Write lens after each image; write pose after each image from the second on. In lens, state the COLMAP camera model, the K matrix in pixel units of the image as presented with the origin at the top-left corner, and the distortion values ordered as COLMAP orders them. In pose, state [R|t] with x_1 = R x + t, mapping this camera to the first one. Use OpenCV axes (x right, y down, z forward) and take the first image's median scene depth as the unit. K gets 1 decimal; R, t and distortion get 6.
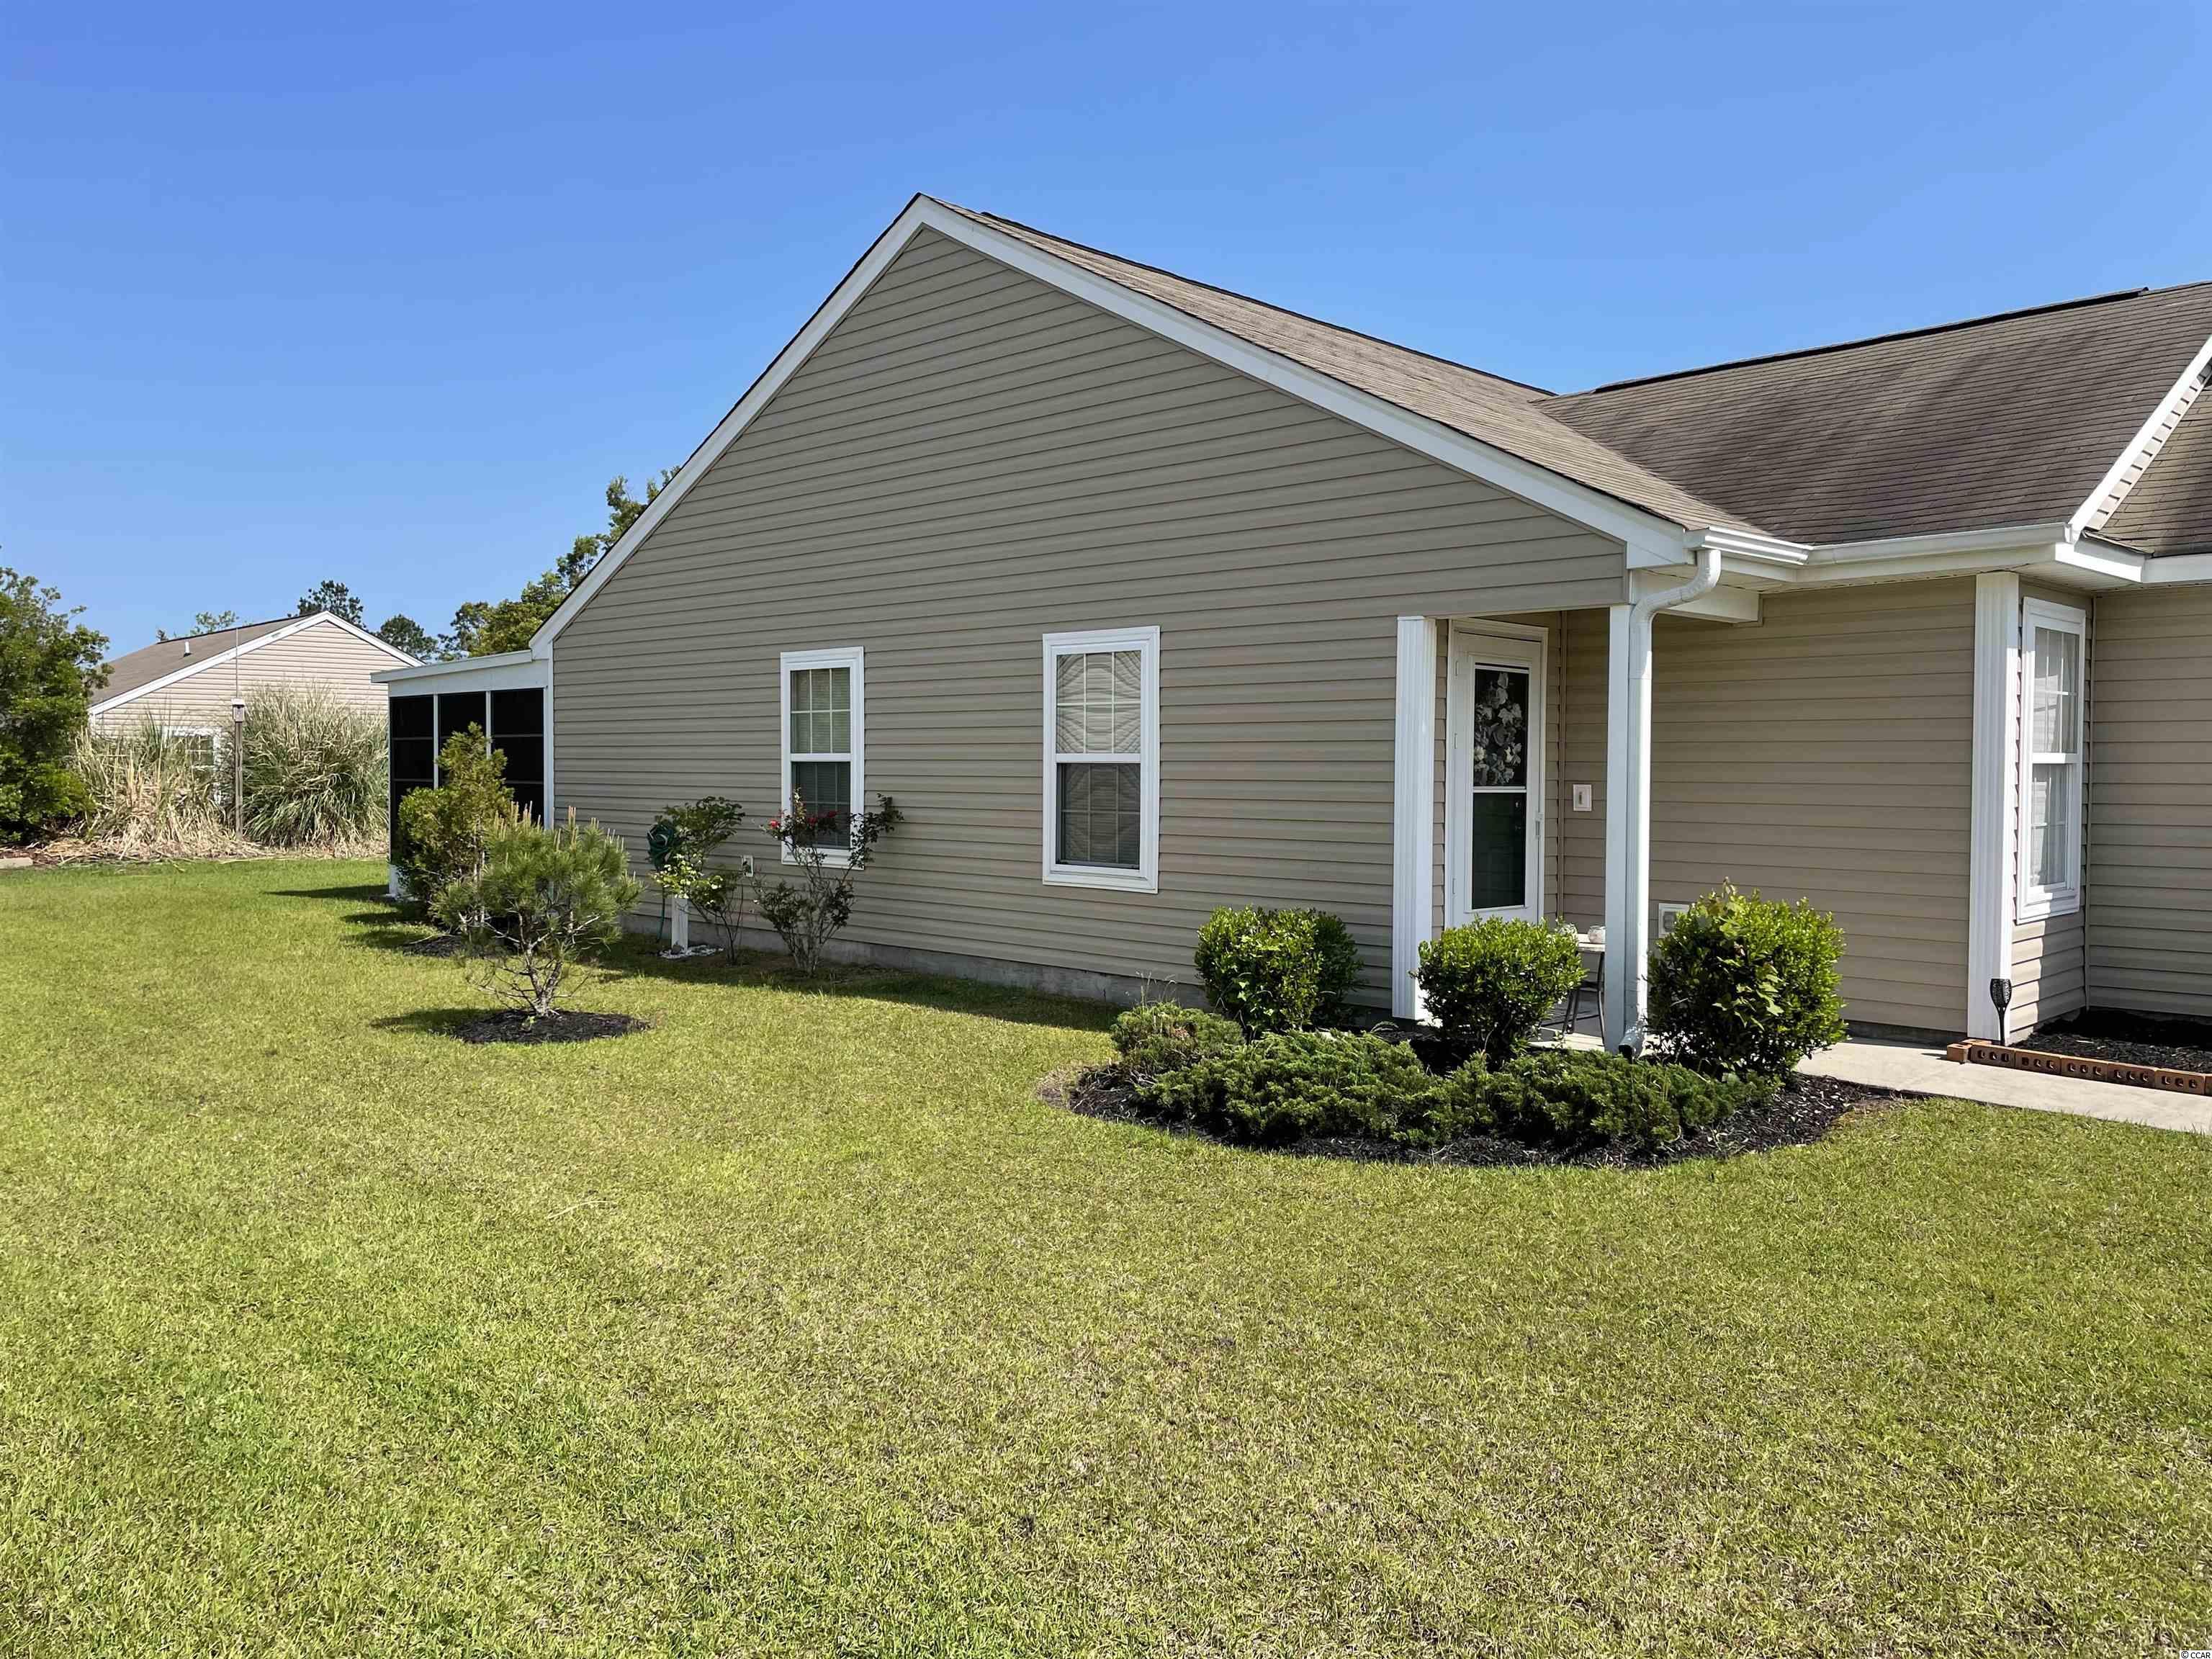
lens RADIAL K [[1659.5, 0, 1127.2], [0, 1659.5, 816.7], [0, 0, 1]] dist [0.093479, -0.120635]
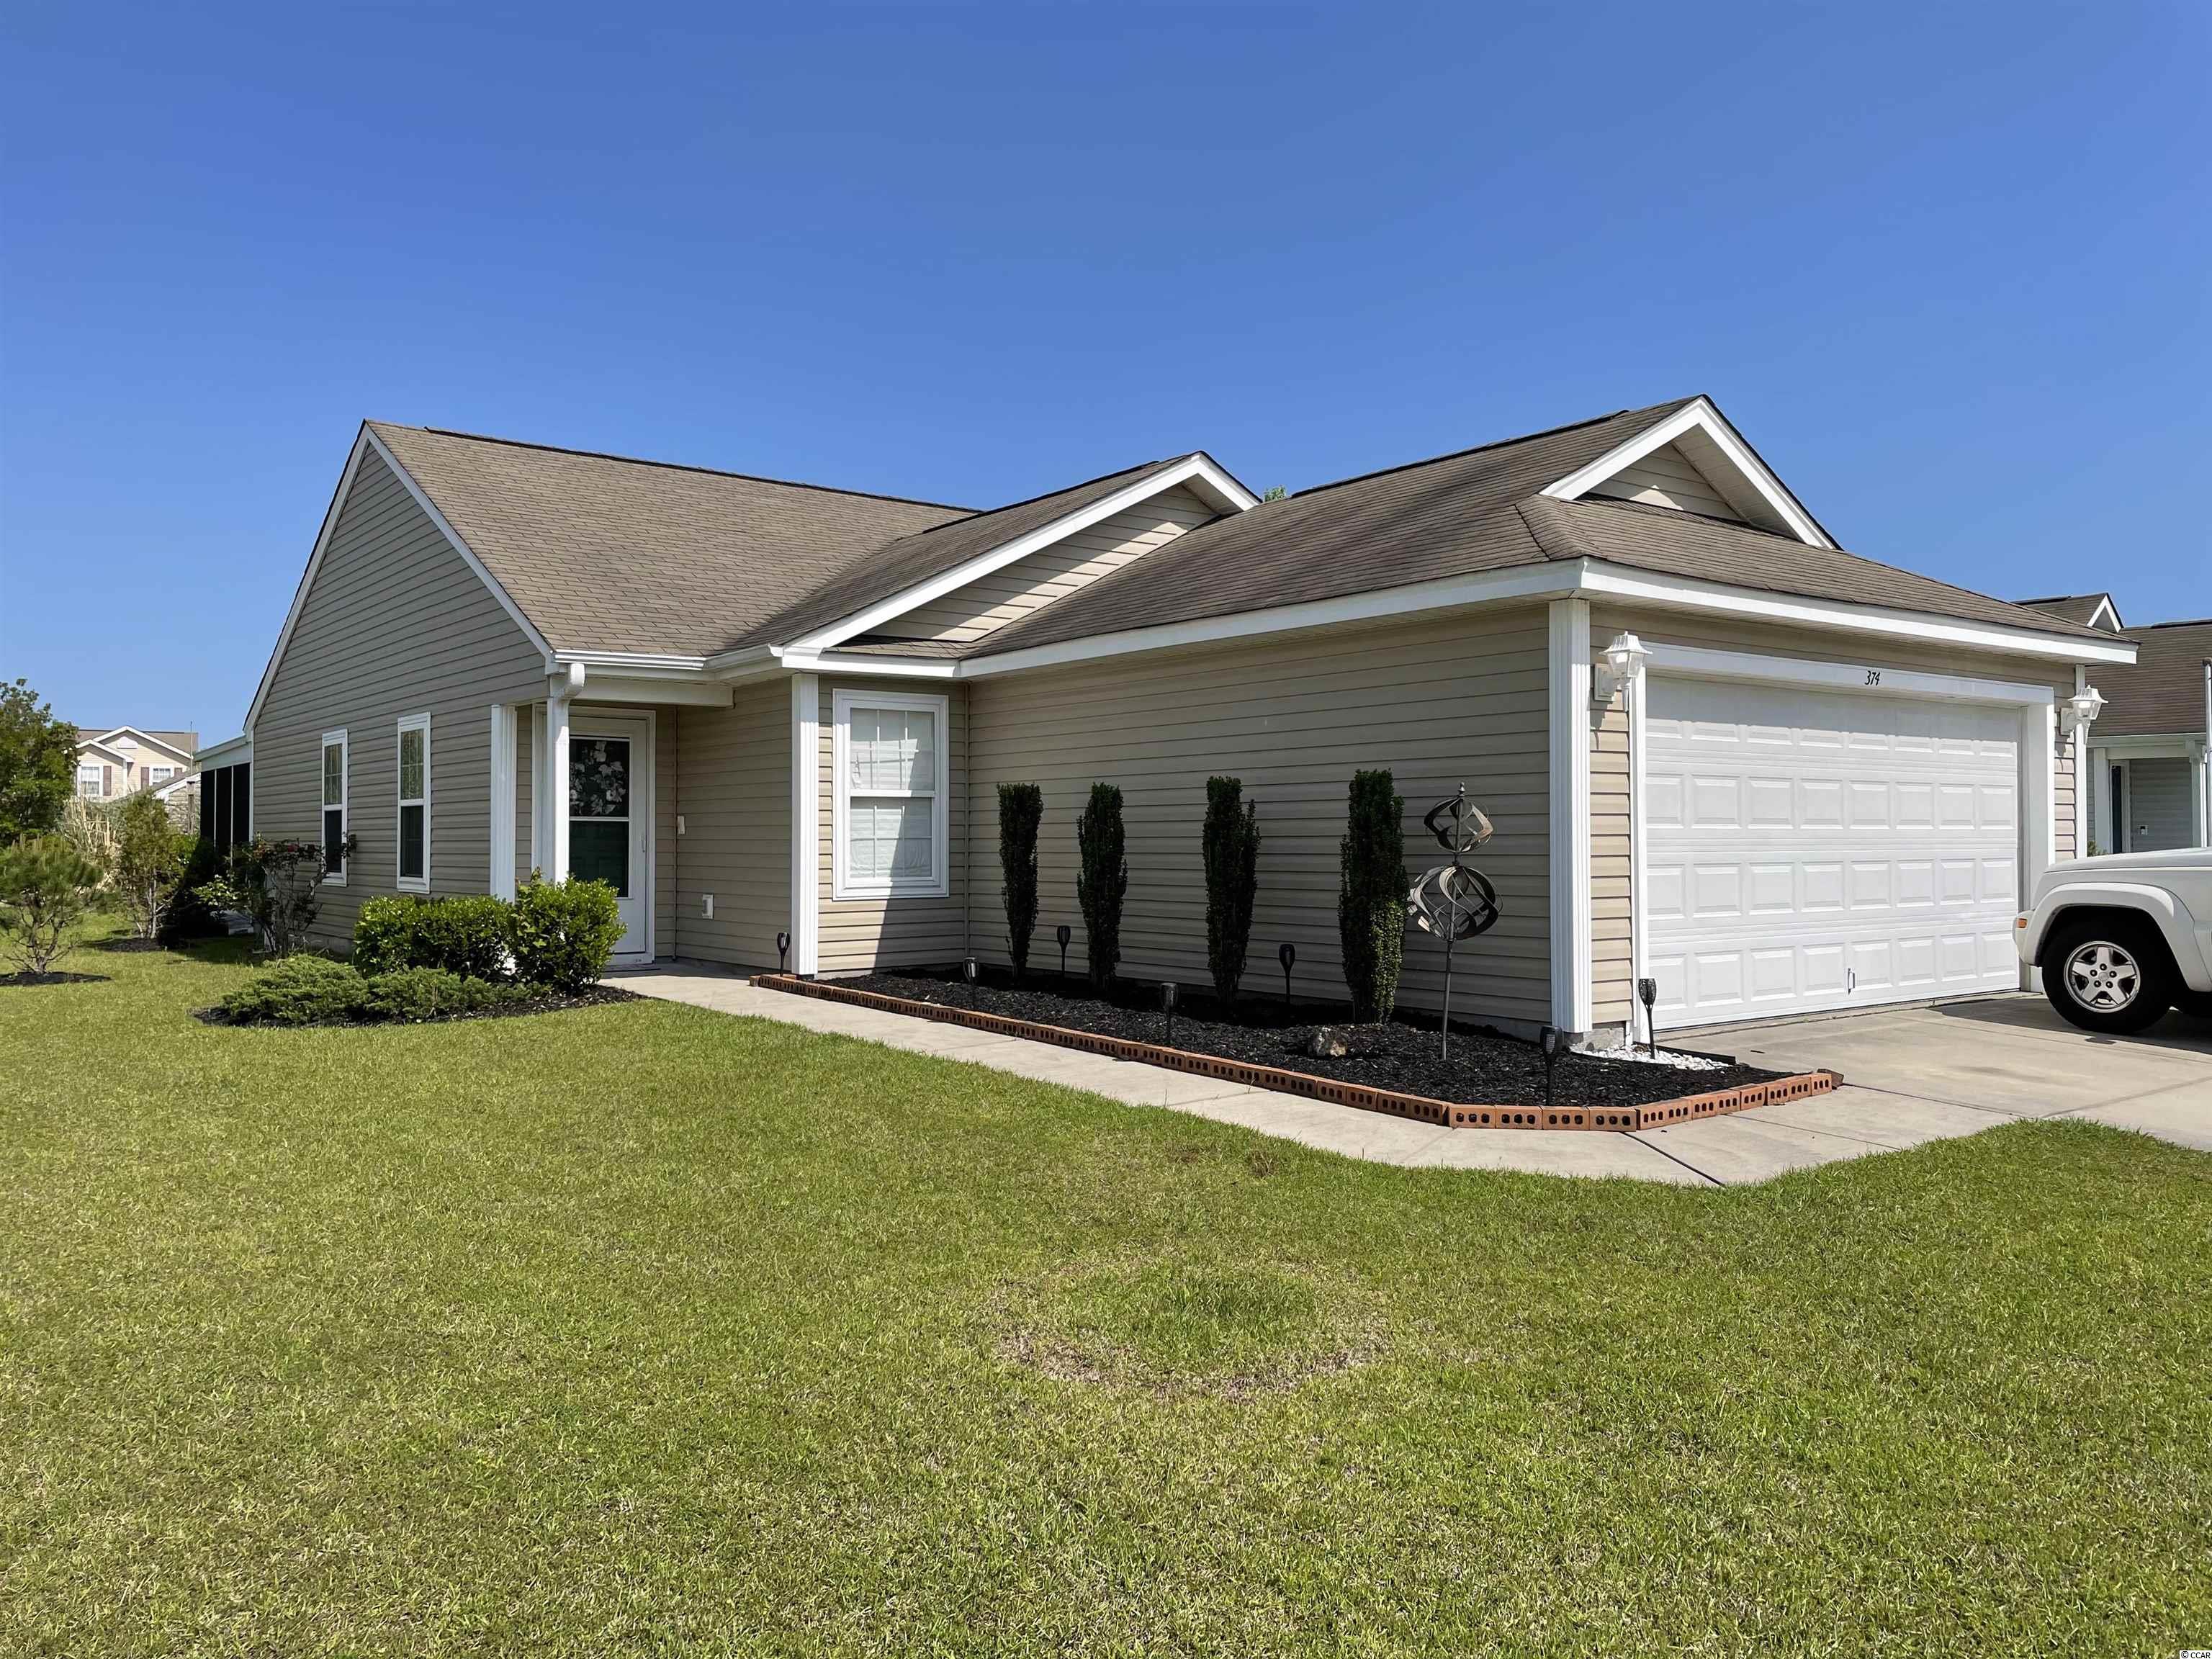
lens RADIAL K [[1659.5, 0, 1127.2], [0, 1659.5, 816.7], [0, 0, 1]] dist [0.093479, -0.120635]
pose [[0.989122, -0.009225, -0.146811, 1.175537], [0.002245, 0.998862, -0.047644, 0.069901], [0.147084, 0.046796, 0.988016, -0.529227]]
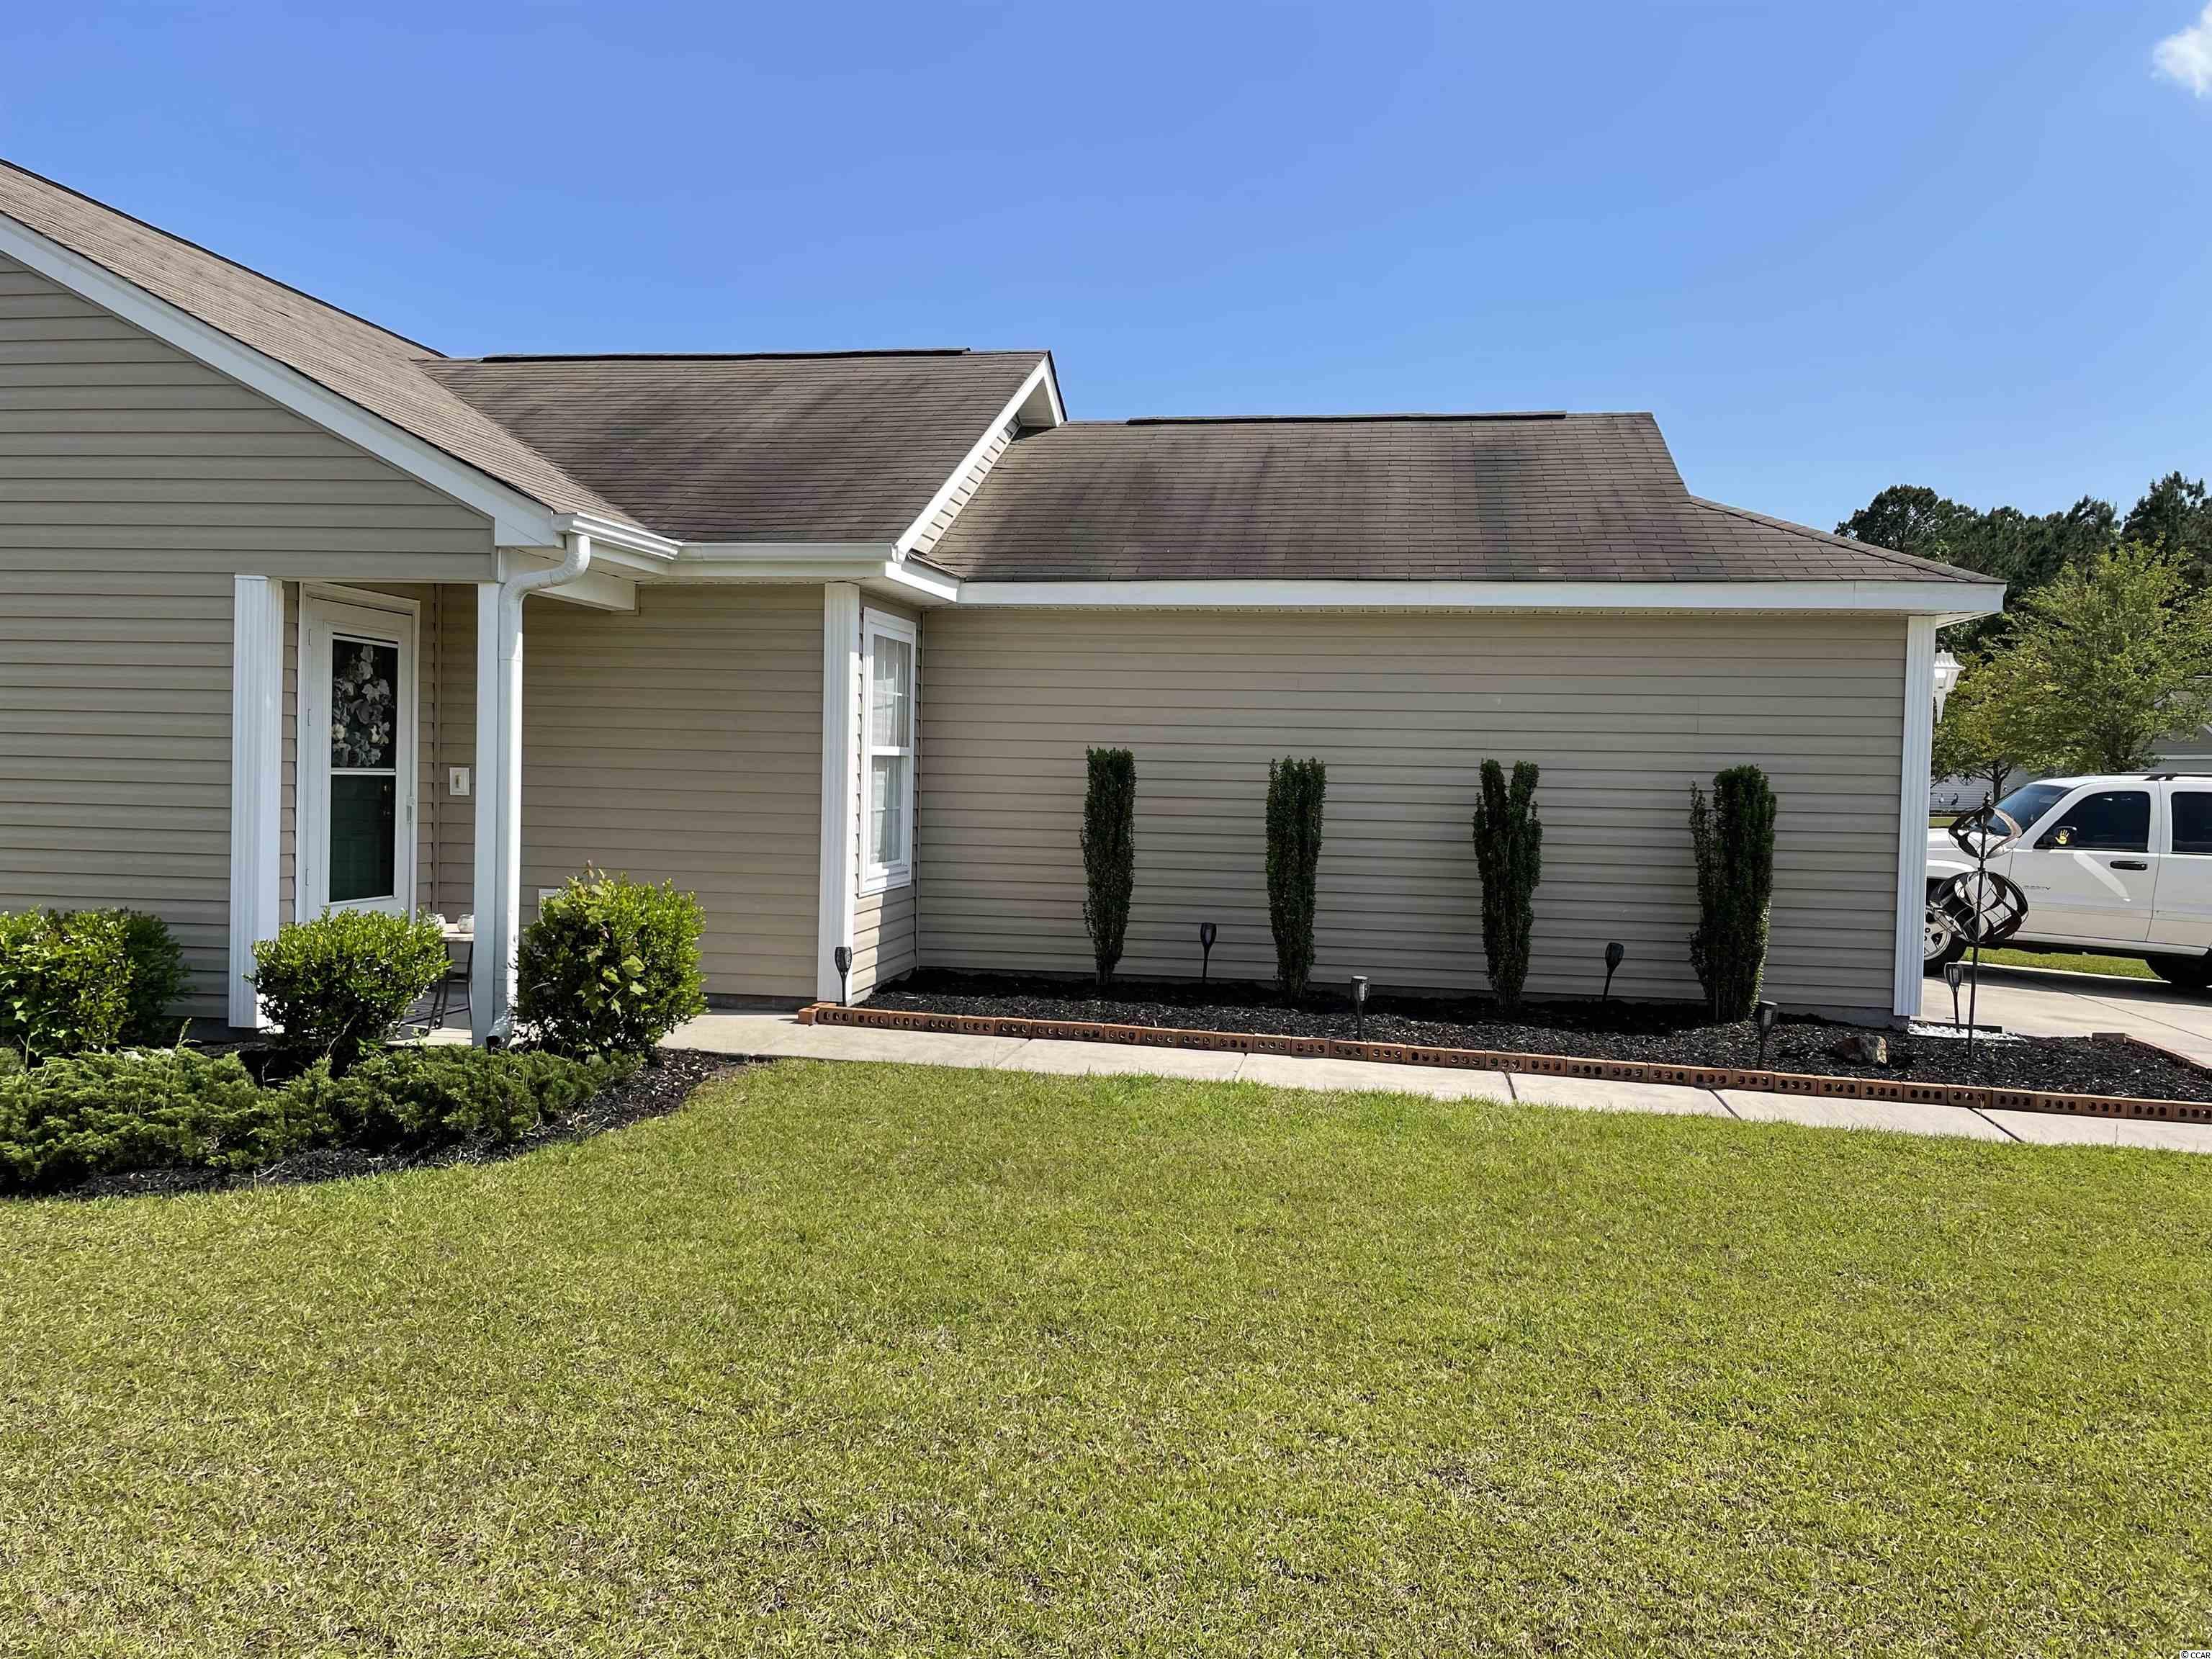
lens RADIAL K [[1659.5, 0, 1127.2], [0, 1659.5, 816.7], [0, 0, 1]] dist [0.093479, -0.120635]
pose [[0.814788, -0.003174, 0.579750, 0.034840], [-0.001823, 0.999966, 0.008038, 0.000614], [-0.579756, -0.007606, 0.814755, -0.008580]]
